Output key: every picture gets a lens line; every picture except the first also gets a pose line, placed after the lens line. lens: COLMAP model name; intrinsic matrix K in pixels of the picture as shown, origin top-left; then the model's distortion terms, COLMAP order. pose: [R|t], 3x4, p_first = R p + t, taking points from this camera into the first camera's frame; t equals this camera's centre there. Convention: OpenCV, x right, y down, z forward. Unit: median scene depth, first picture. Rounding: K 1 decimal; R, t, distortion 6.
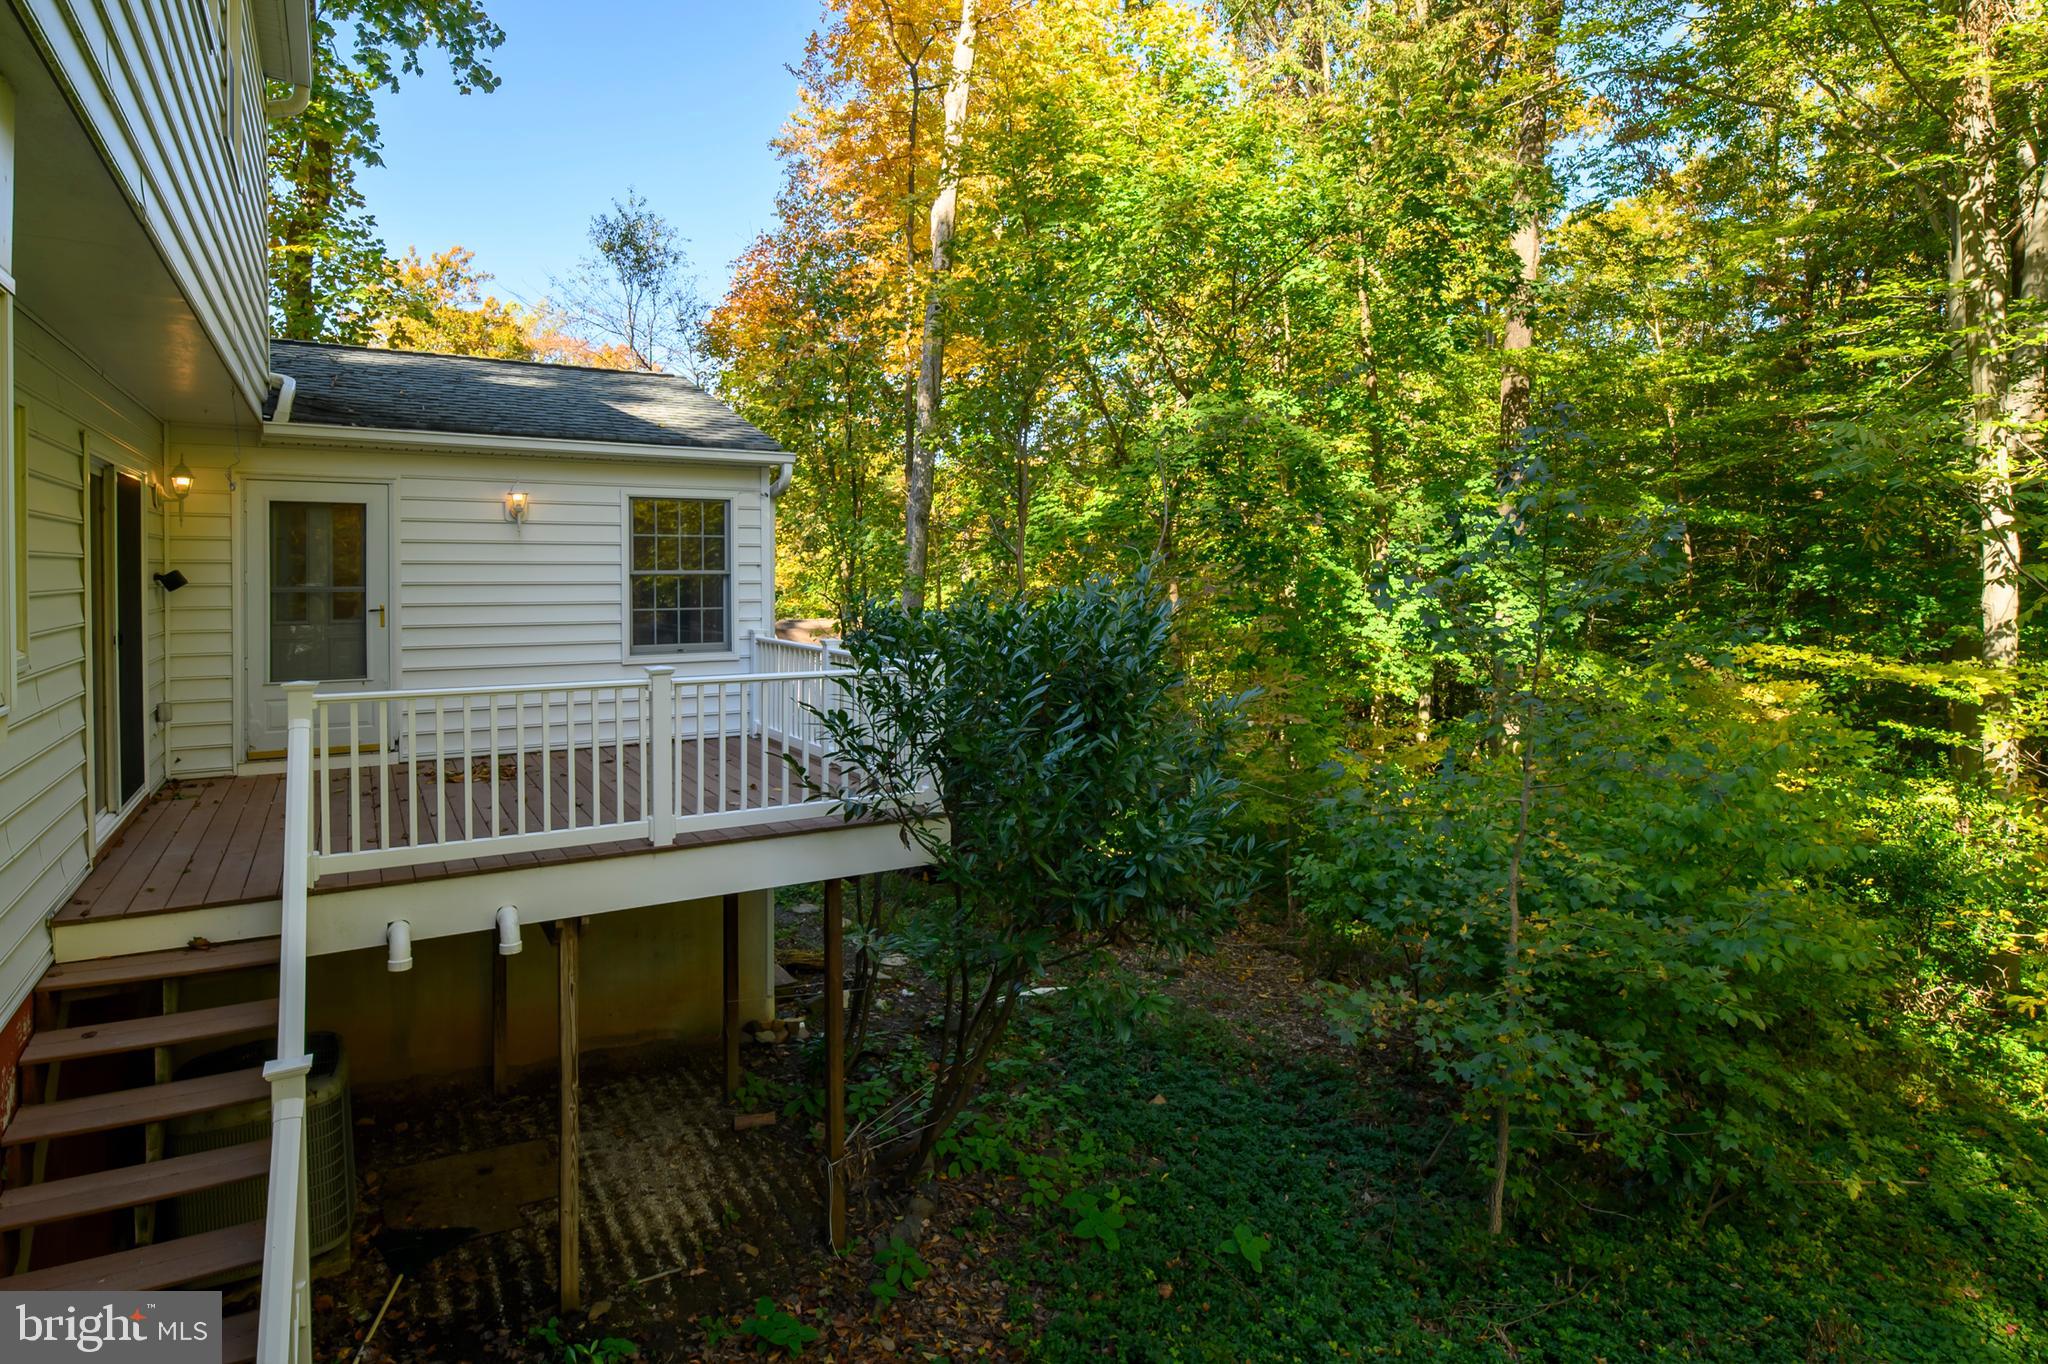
lens RADIAL K [[1097.2, 0, 1025.3], [0, 1097.2, 570.4], [0, 0, 1]] dist [0.002352, -0.007806]
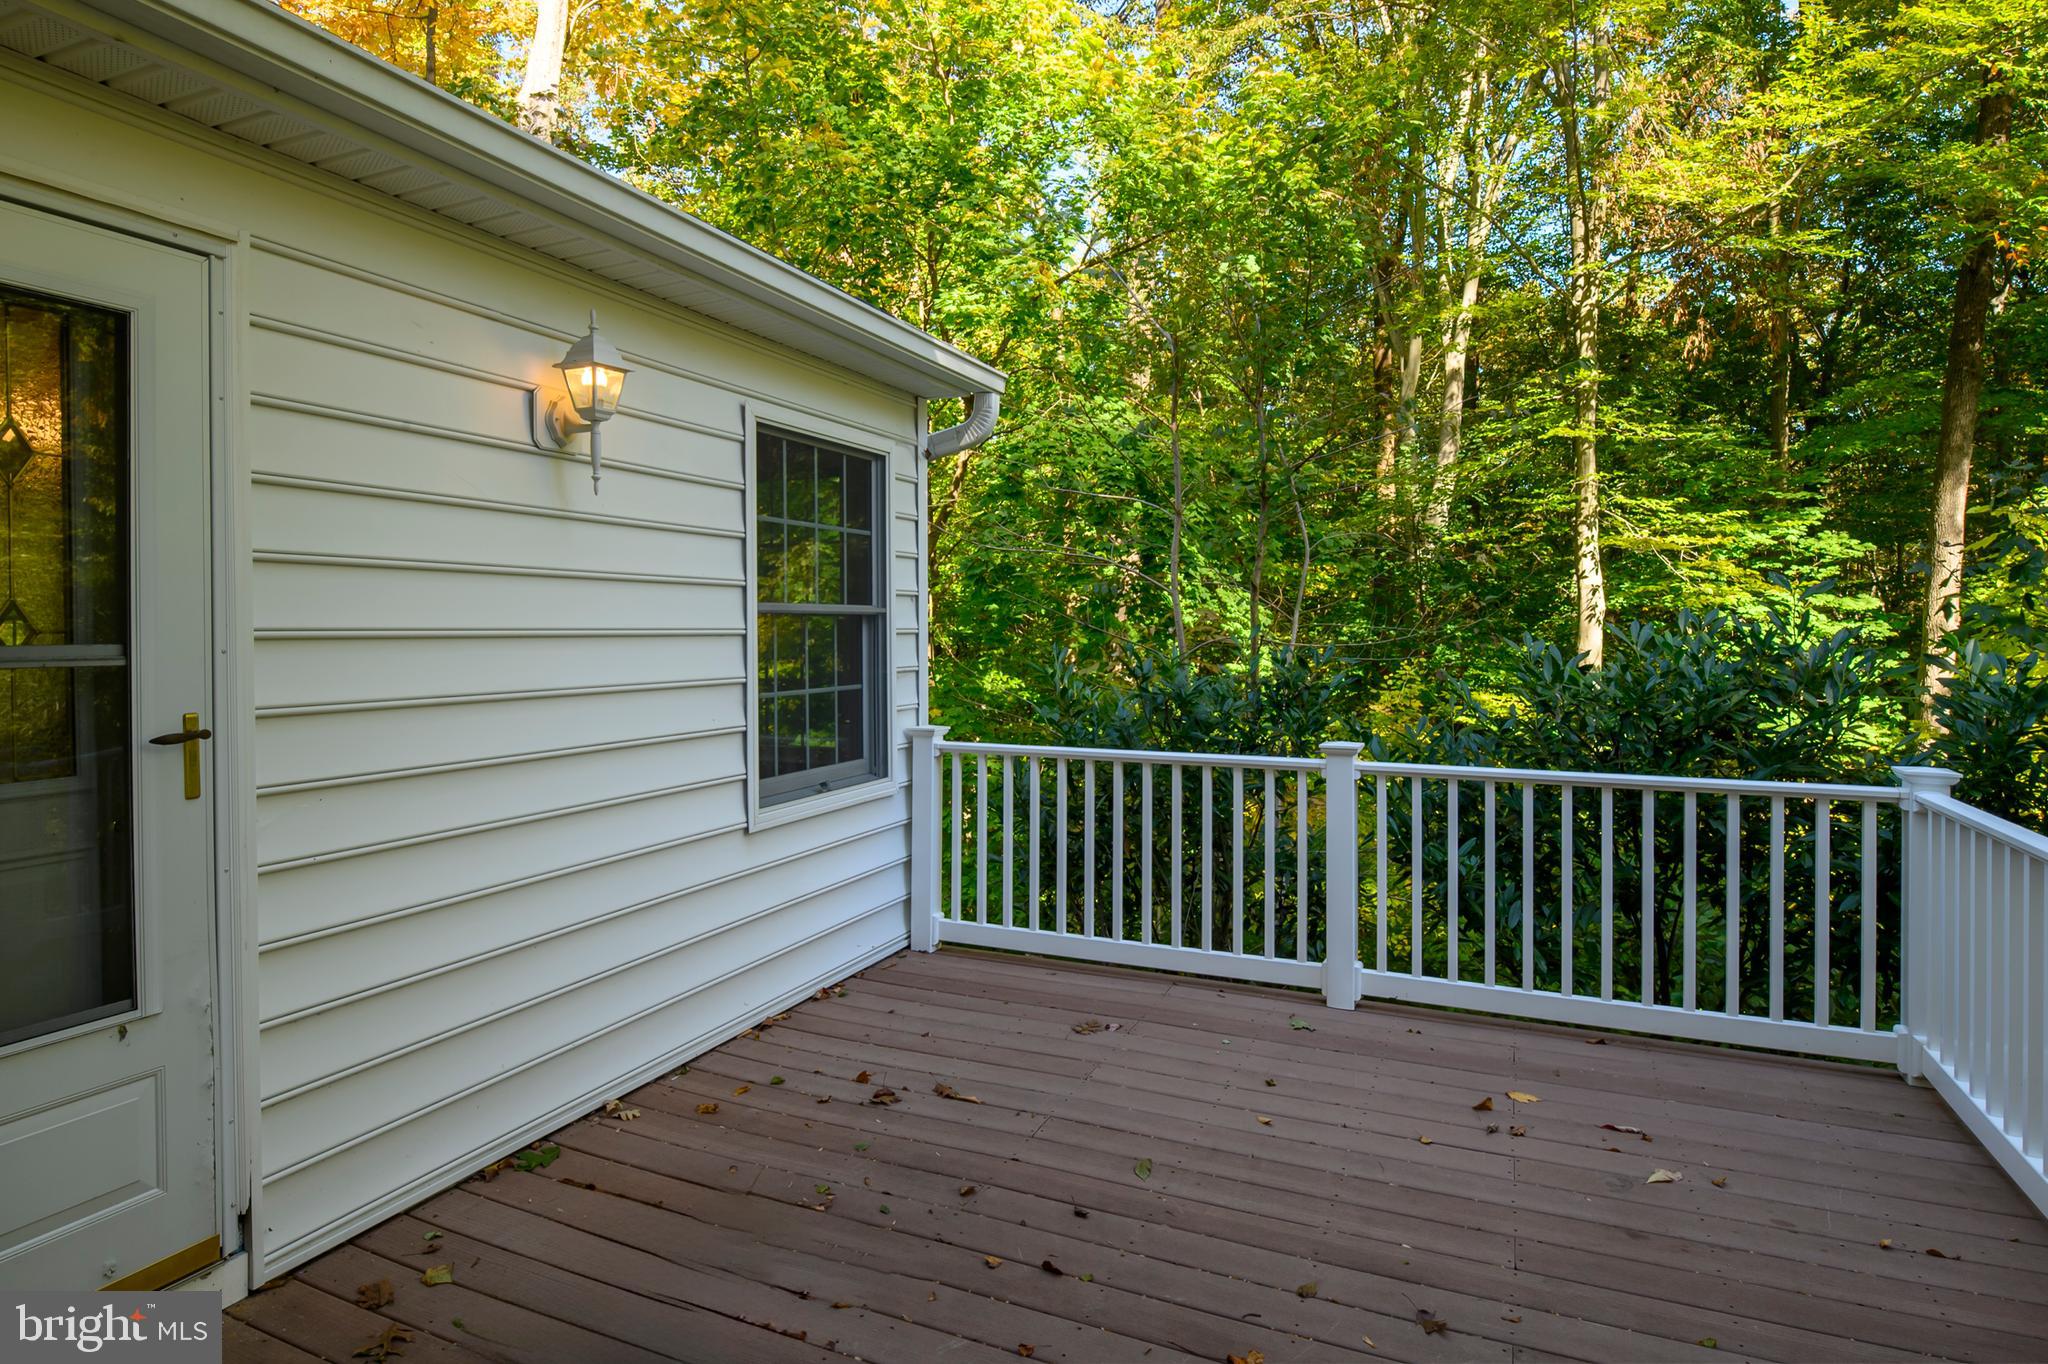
lens RADIAL K [[1097.2, 0, 1023.2], [0, 1097.2, 627.7], [0, 0, 1]] dist [0.002352, -0.007806]
pose [[0.825010, 0.000220, 0.565119, -0.393469], [-0.002085, 0.999994, 0.002655, 0.006805], [-0.565115, -0.003369, 0.825005, 0.465251]]
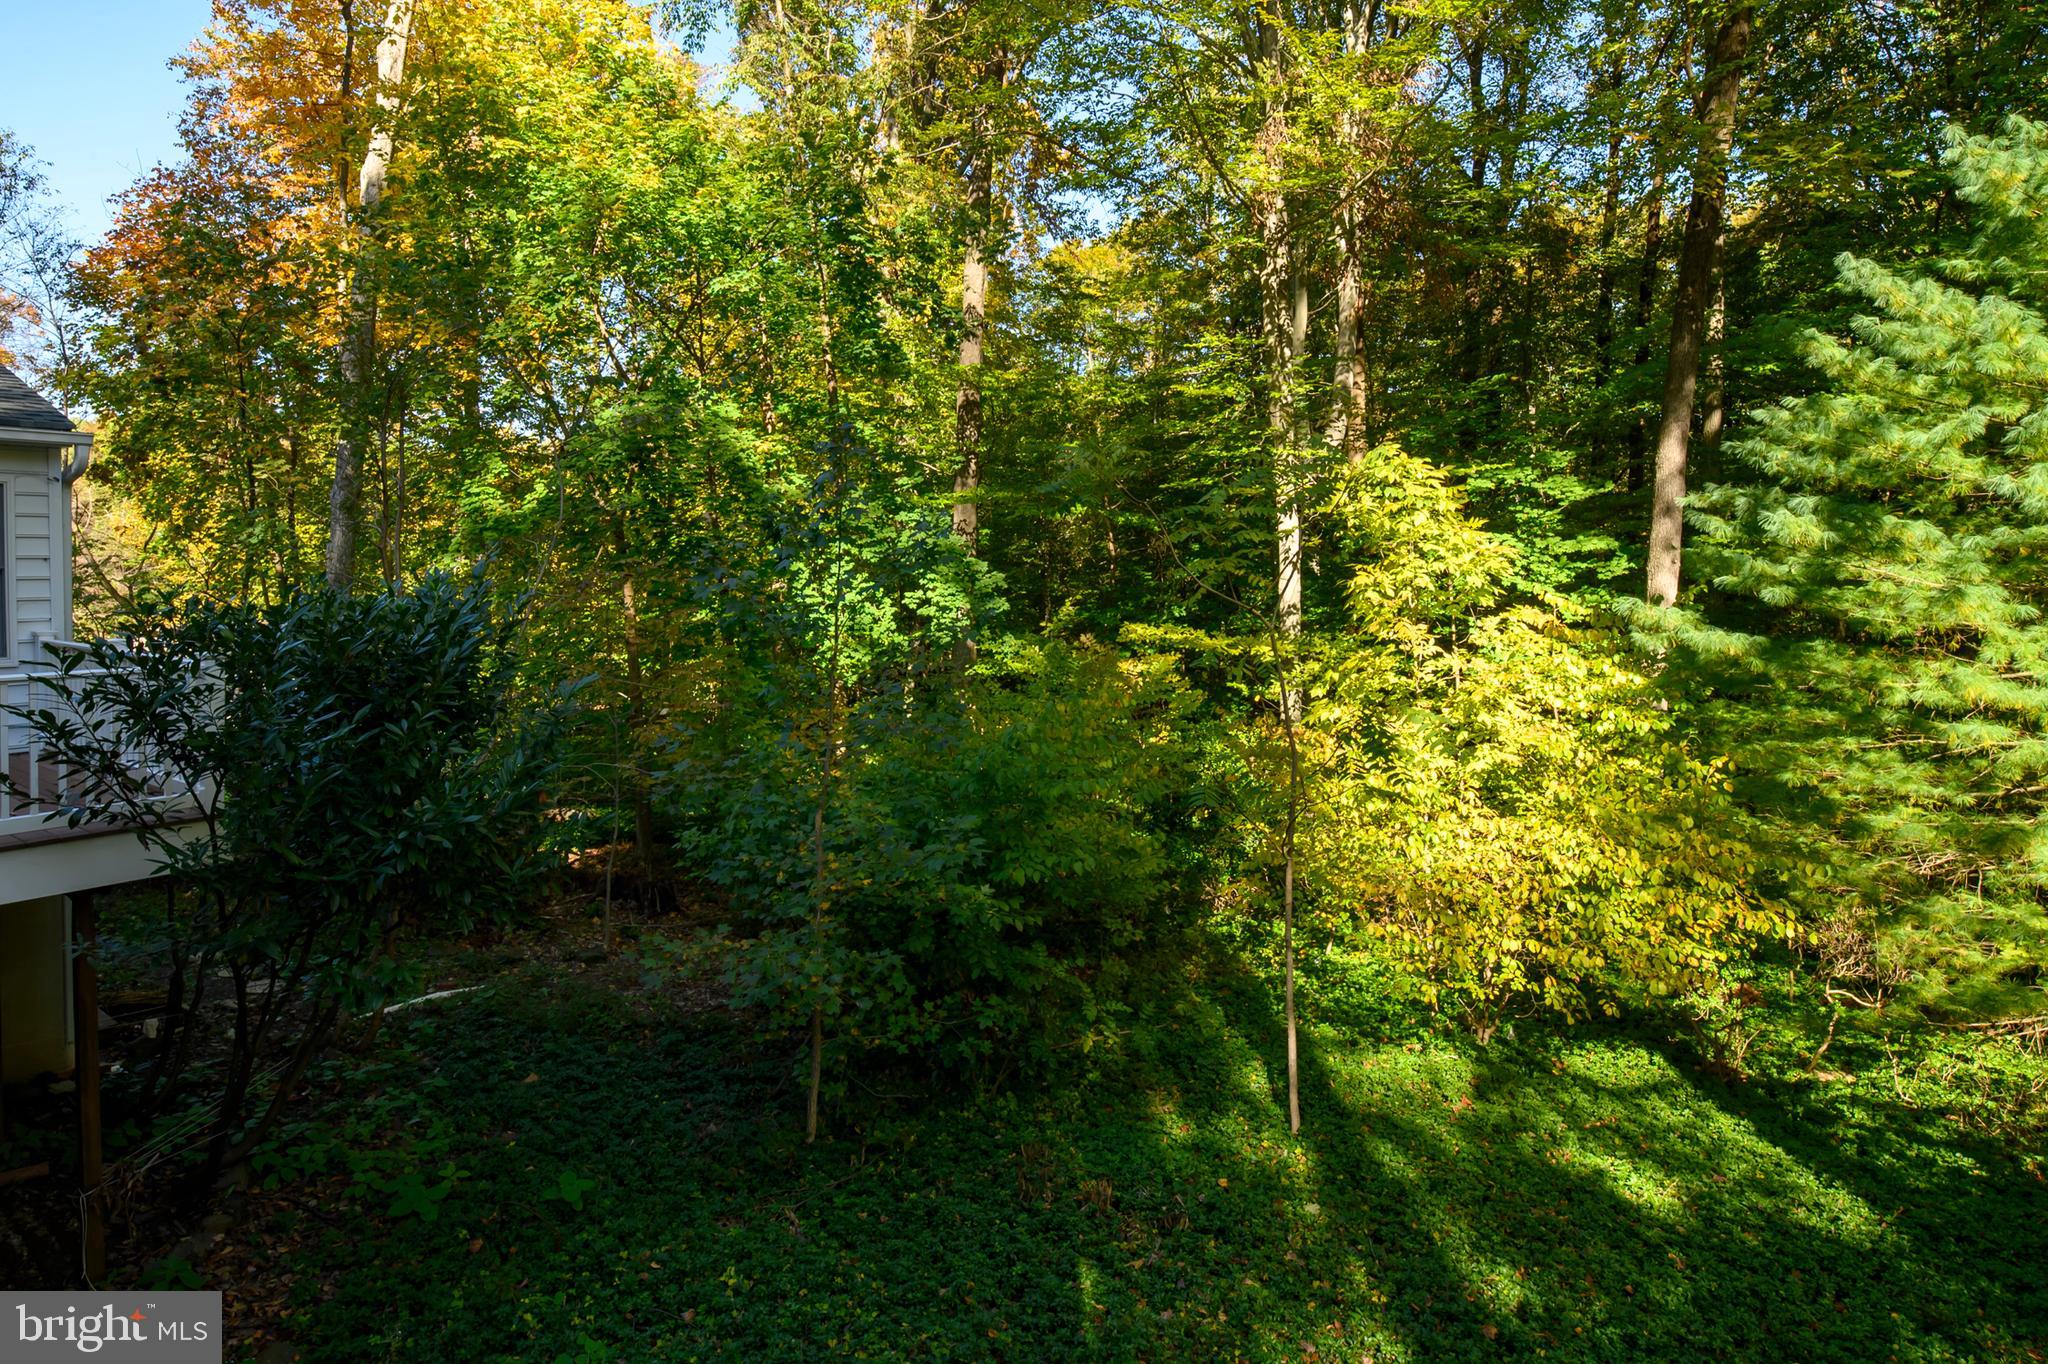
lens RADIAL K [[1097.2, 0, 1019.9], [0, 1097.2, 570.9], [0, 0, 1]] dist [0.002352, -0.007806]
pose [[0.921357, -0.003270, 0.388703, 0.111978], [0.000676, 0.999977, 0.006811, -0.000357], [-0.388716, -0.006013, 0.921338, -0.095942]]
